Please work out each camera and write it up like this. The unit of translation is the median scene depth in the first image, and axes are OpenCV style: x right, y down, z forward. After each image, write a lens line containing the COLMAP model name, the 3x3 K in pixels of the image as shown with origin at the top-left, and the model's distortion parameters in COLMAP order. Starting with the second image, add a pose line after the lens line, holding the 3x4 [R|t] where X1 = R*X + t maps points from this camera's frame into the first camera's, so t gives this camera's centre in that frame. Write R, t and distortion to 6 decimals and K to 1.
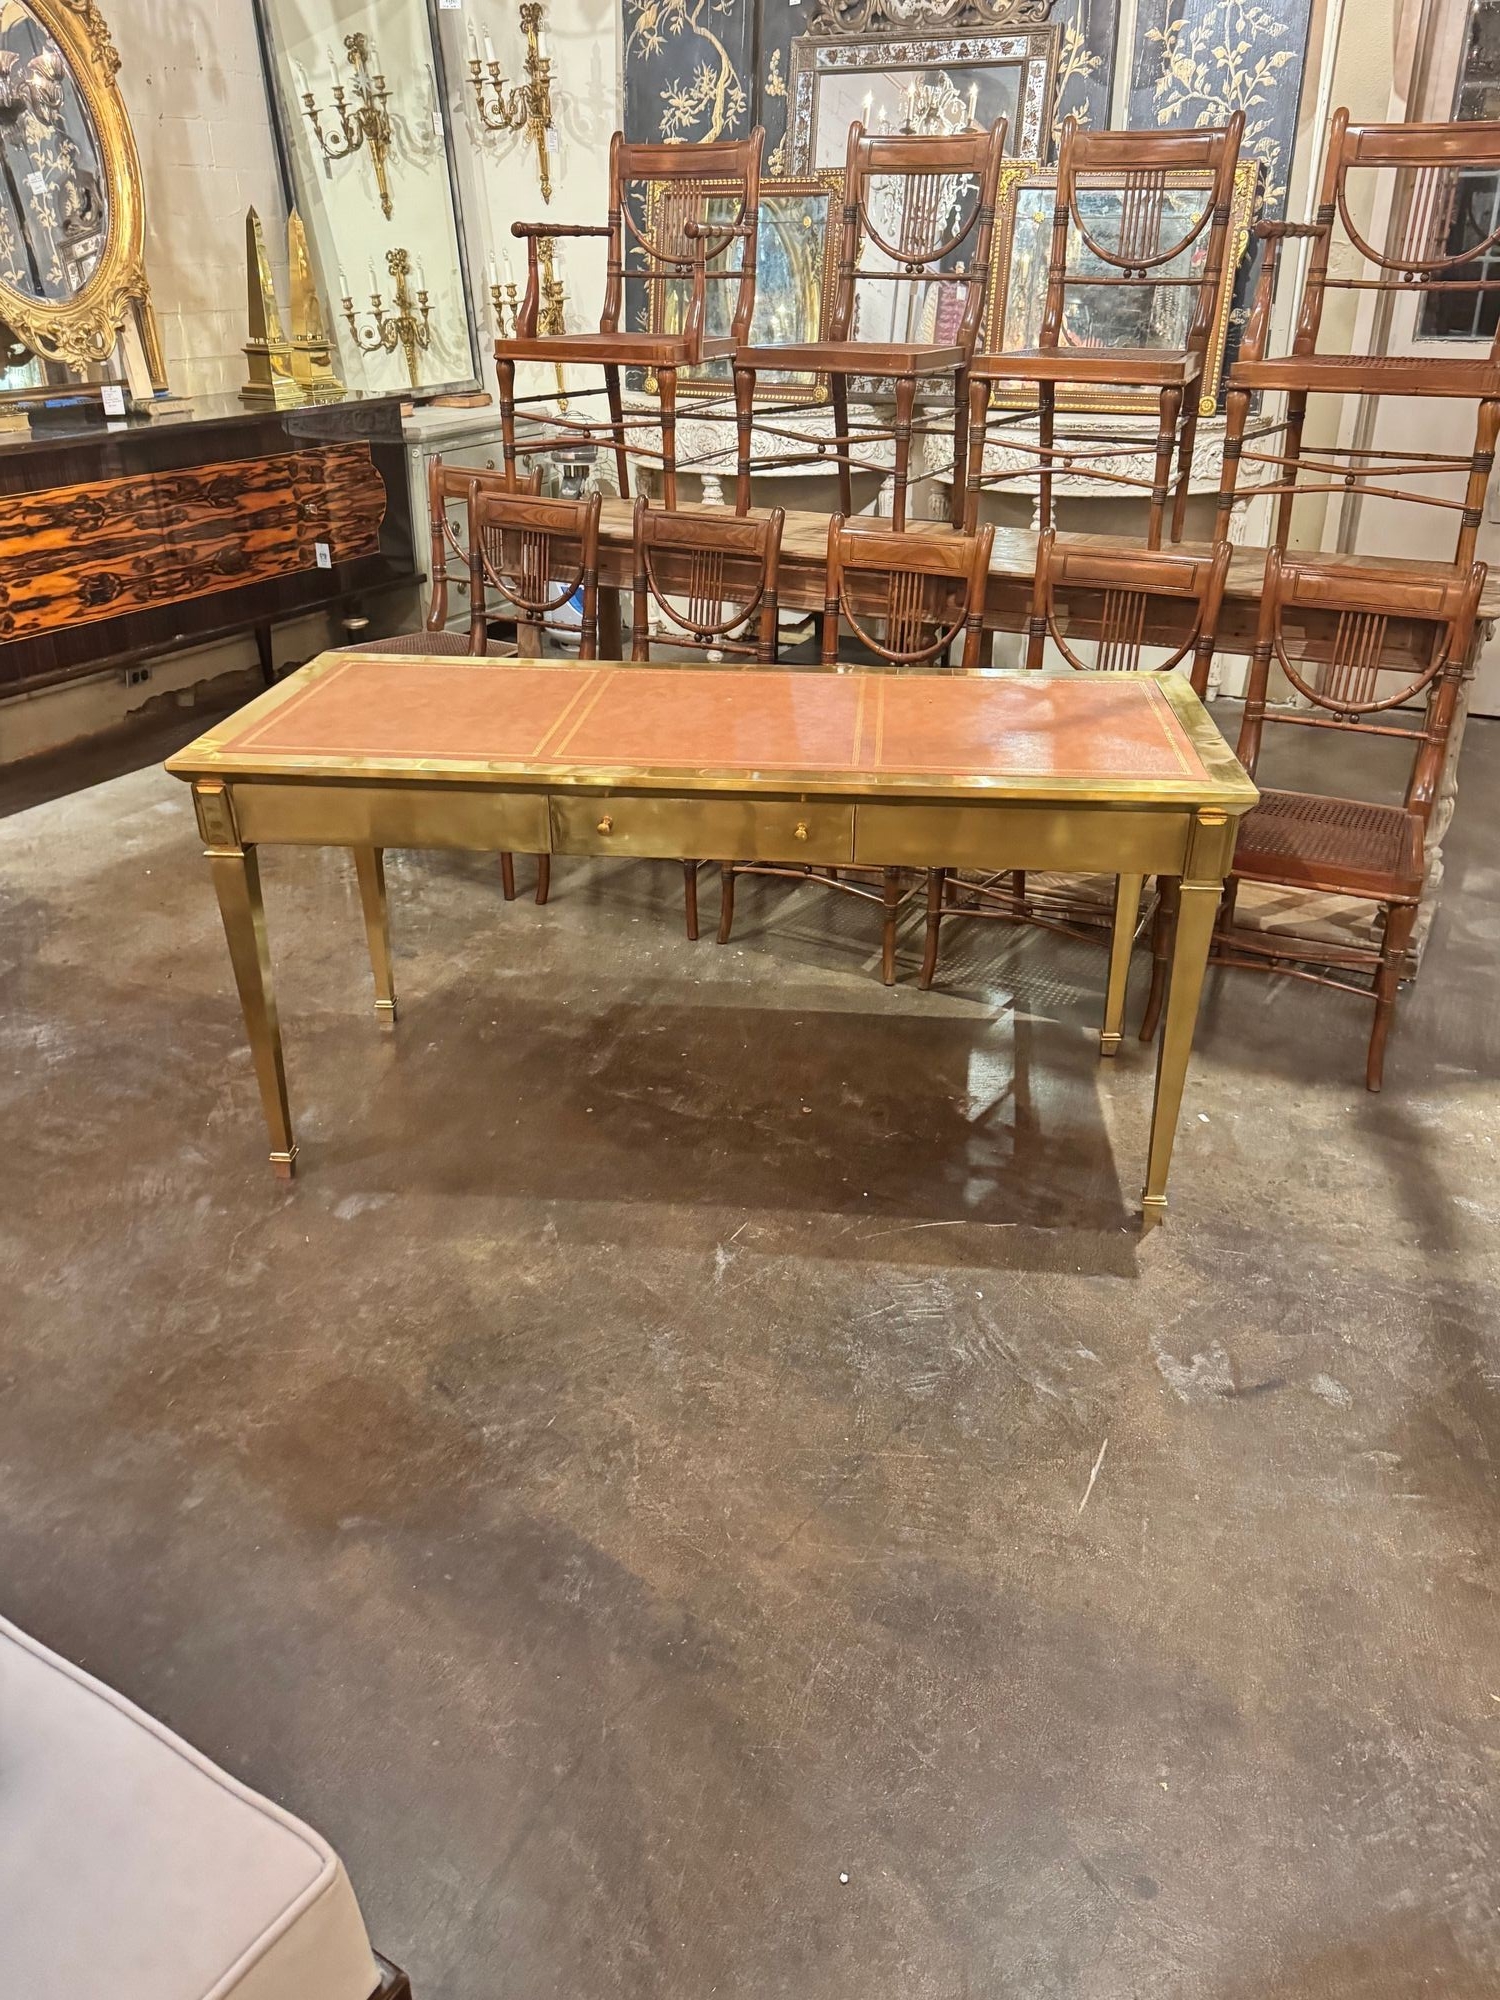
lens RADIAL K [[1530.3, 0, 761.4], [0, 1530.3, 977.6], [0, 0, 1]] dist [0.068608, -0.107586]
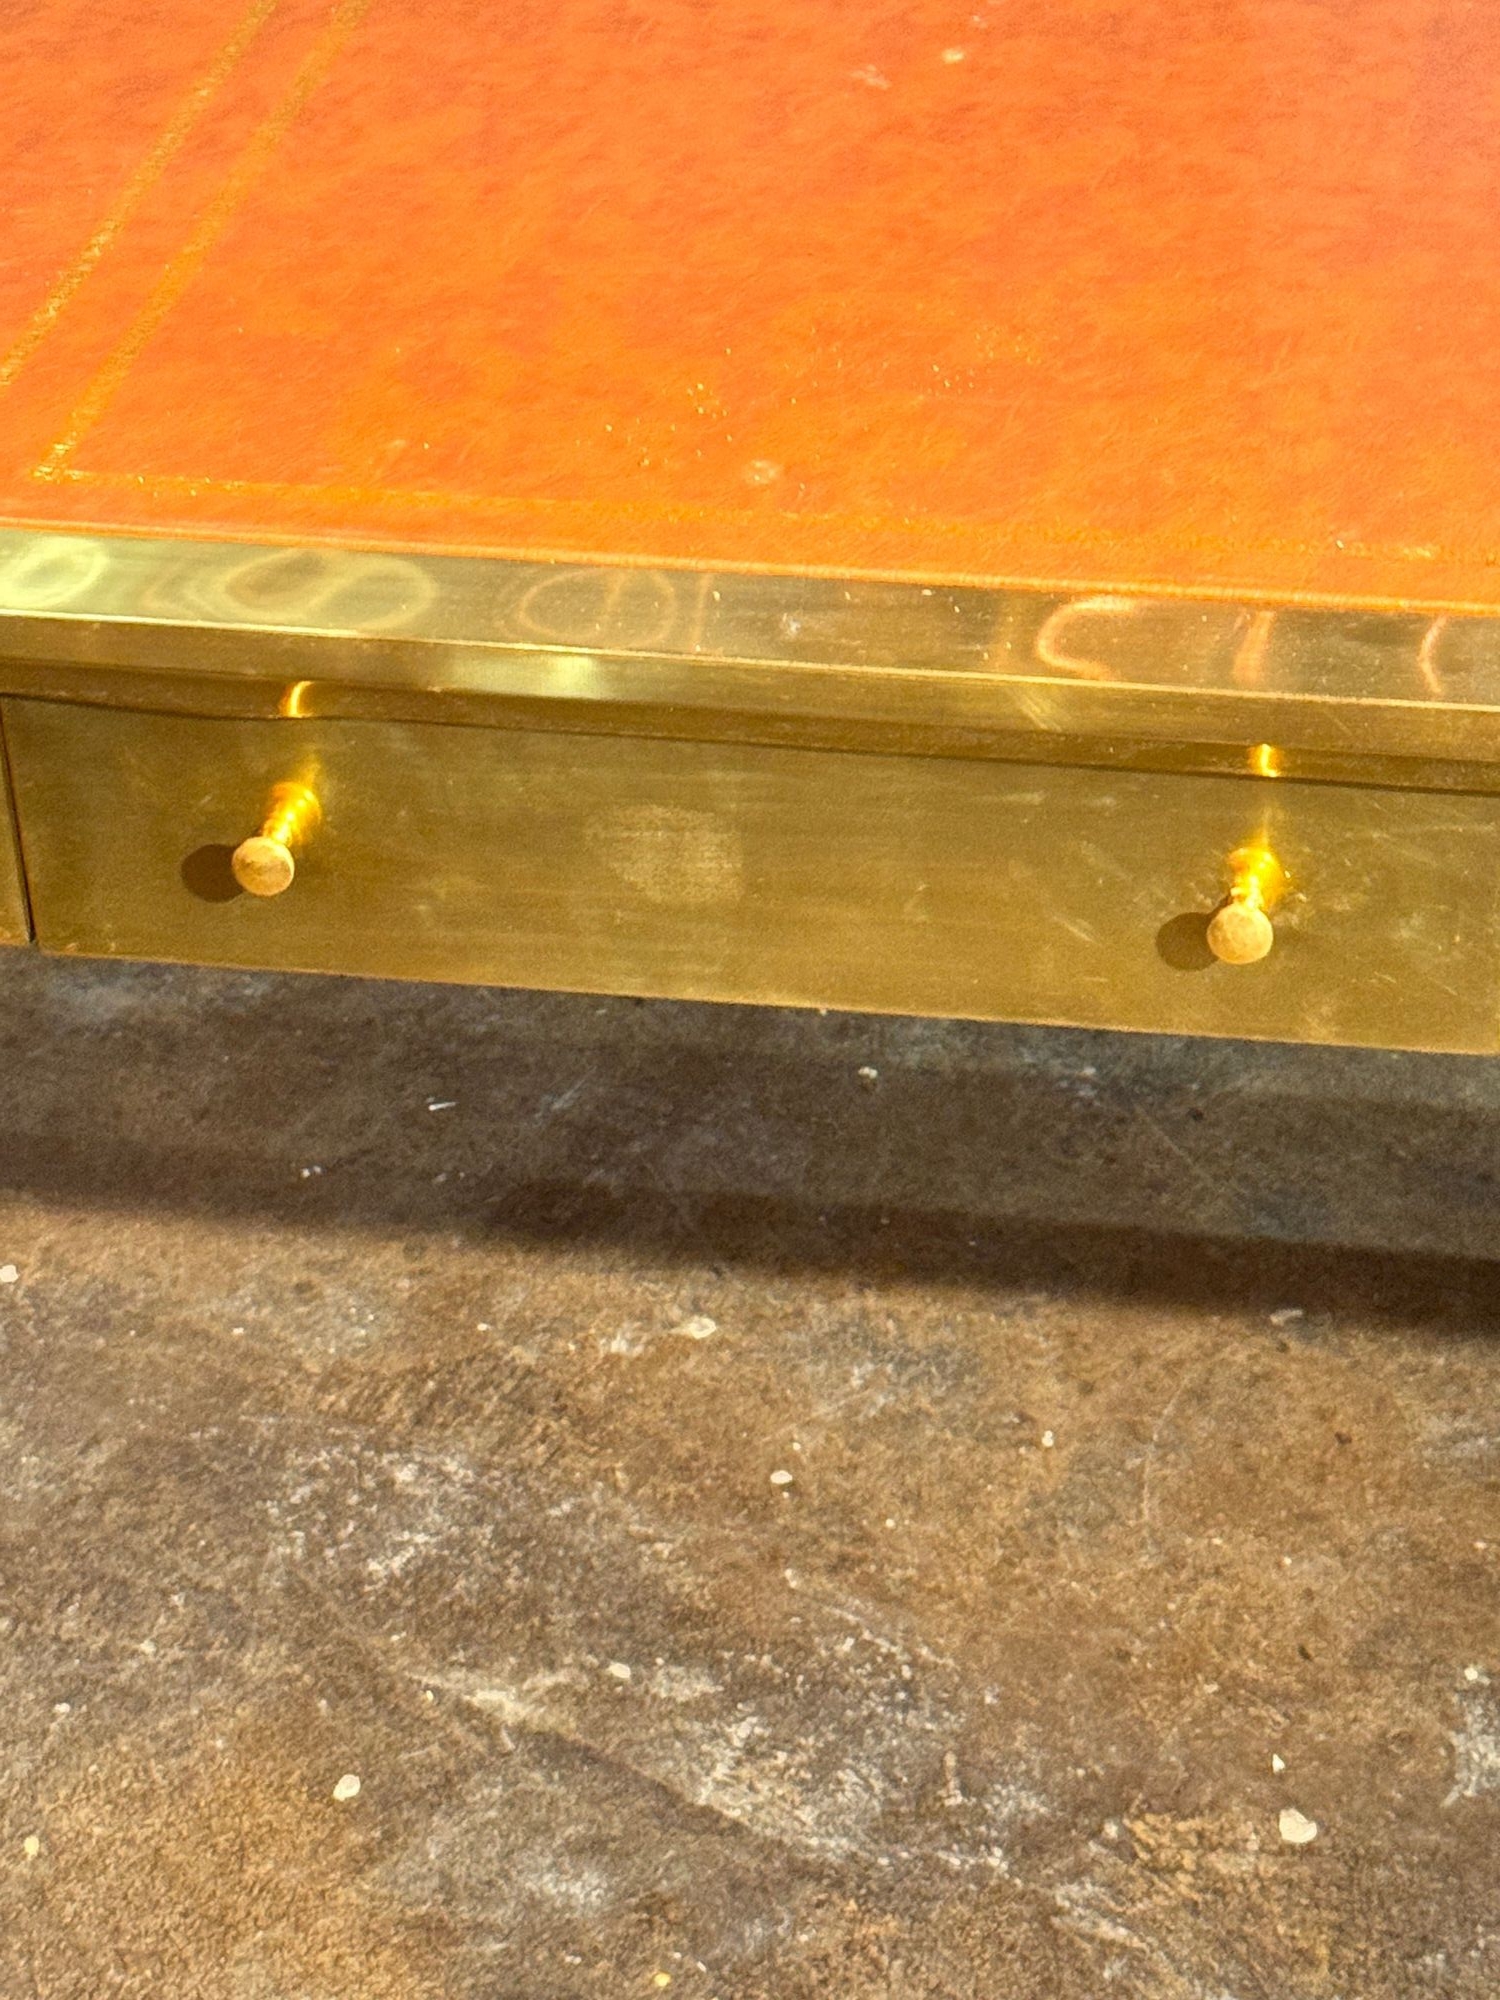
lens RADIAL K [[4839.7, 0, 740.4], [0, 4839.7, 1010.9], [0, 0, 1]] dist [0.180611, 0.000000]
pose [[0.993944, 0.026498, -0.106642, 0.017350], [-0.010620, 0.989111, 0.146790, -0.109690], [0.109370, -0.144769, 0.983402, 0.237395]]
